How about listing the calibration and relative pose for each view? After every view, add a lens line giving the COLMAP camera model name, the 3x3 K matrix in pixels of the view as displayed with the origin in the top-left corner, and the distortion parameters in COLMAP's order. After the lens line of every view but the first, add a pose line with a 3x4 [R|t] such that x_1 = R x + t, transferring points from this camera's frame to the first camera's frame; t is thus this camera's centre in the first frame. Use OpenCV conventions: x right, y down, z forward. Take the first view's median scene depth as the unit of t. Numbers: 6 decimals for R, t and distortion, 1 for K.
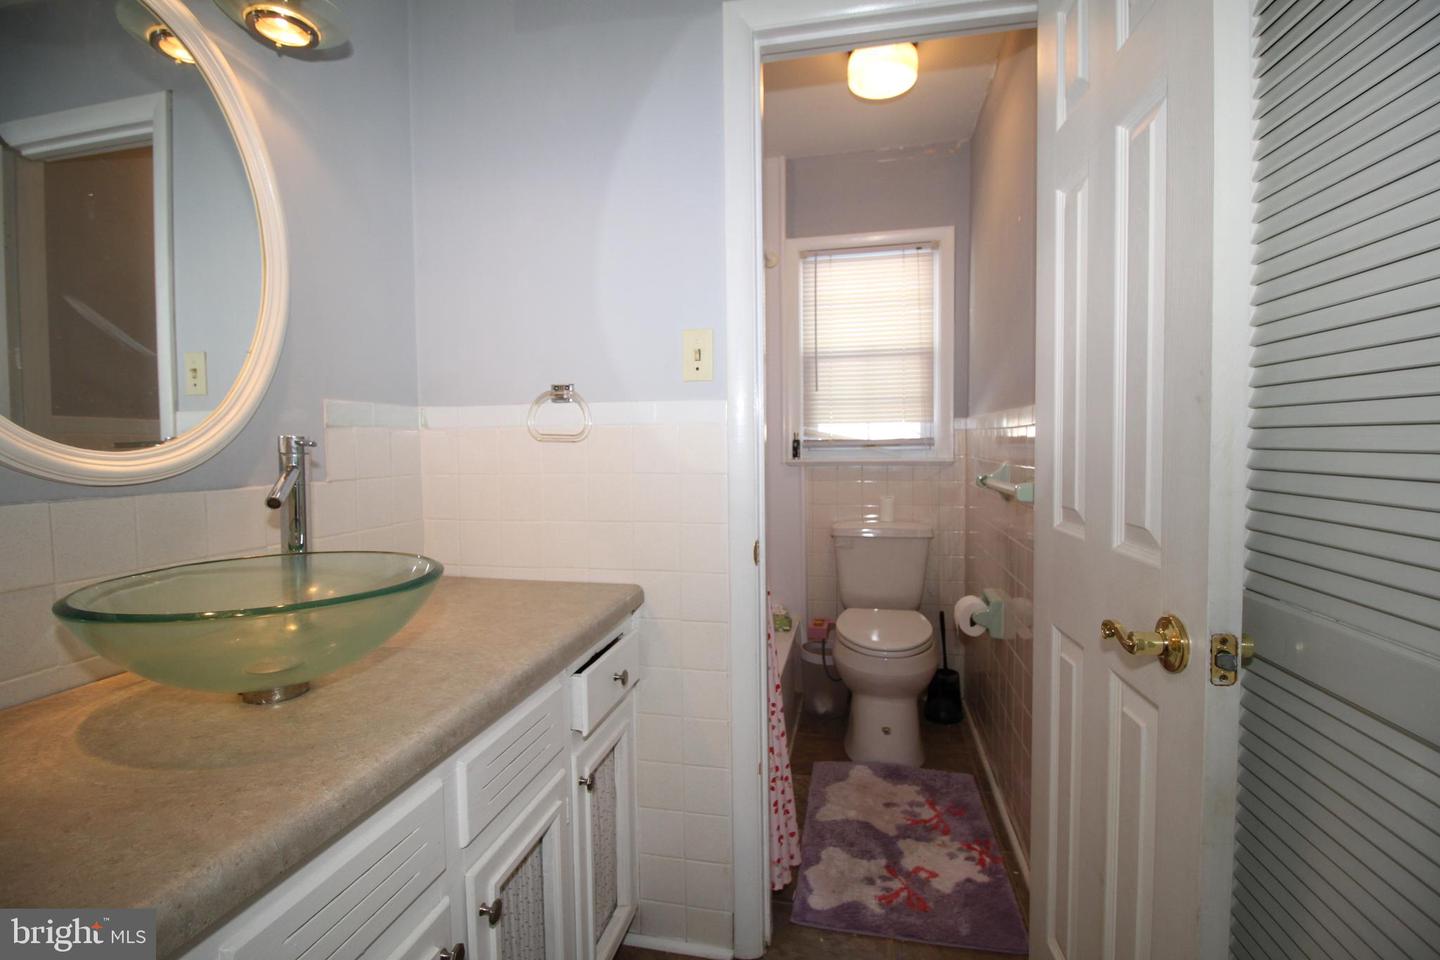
lens RADIAL K [[662.5, 0, 720.6], [0, 662.5, 478.0], [0, 0, 1]] dist [-0.011907, -0.006738]
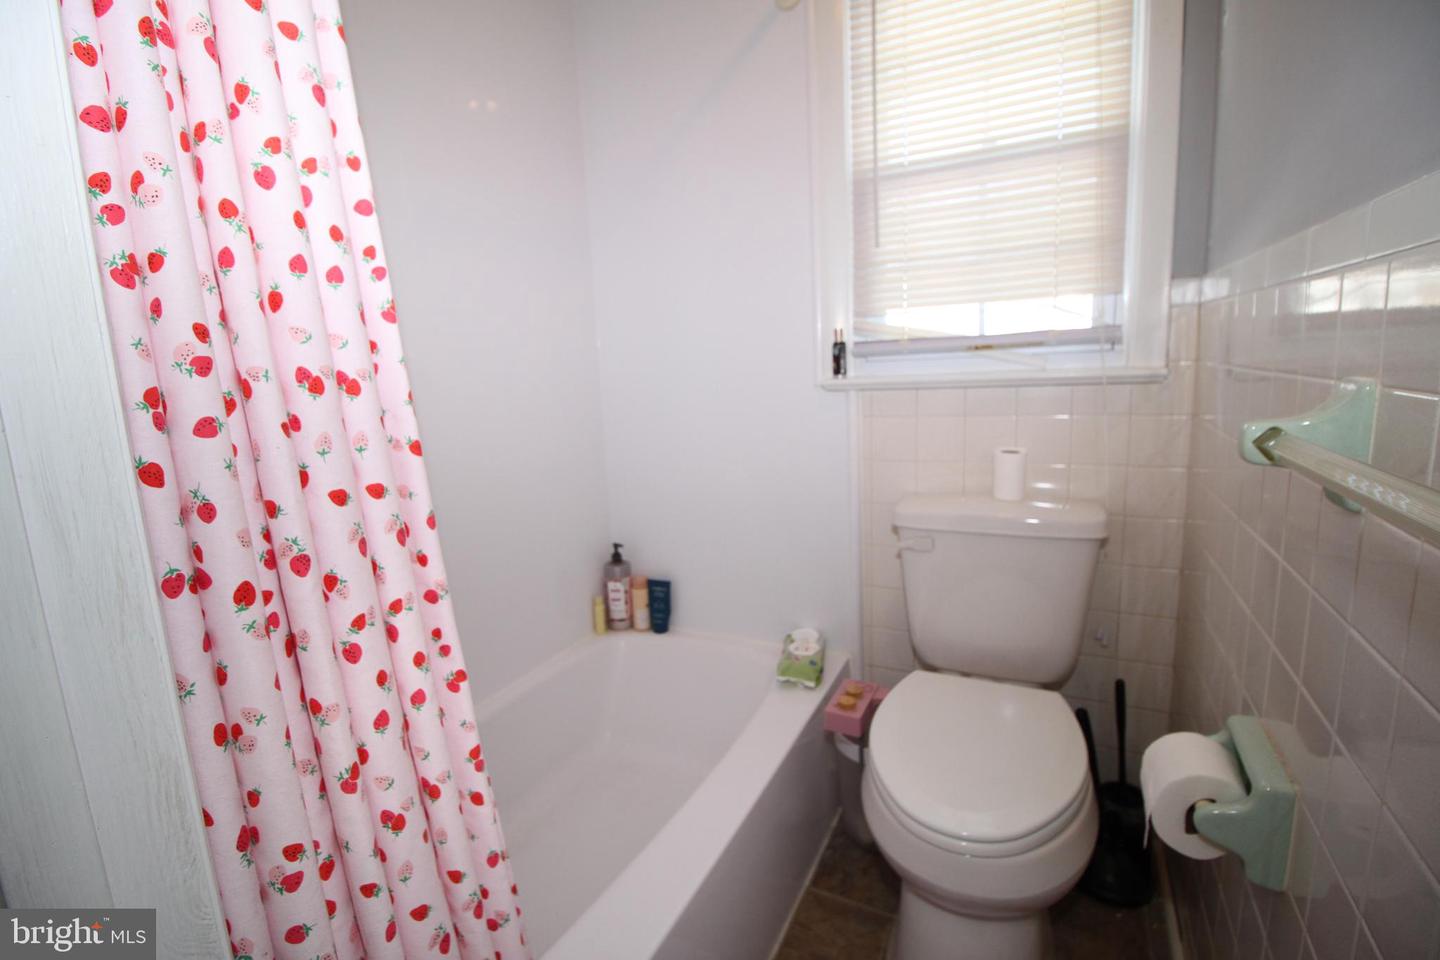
lens RADIAL K [[662.5, 0, 718.5], [0, 662.5, 478.3], [0, 0, 1]] dist [-0.011907, -0.006738]
pose [[0.965964, 0.009583, -0.258499, 0.162380], [0.022107, 0.992599, 0.119410, -0.014111], [0.257730, -0.121060, 0.958603, 0.448860]]
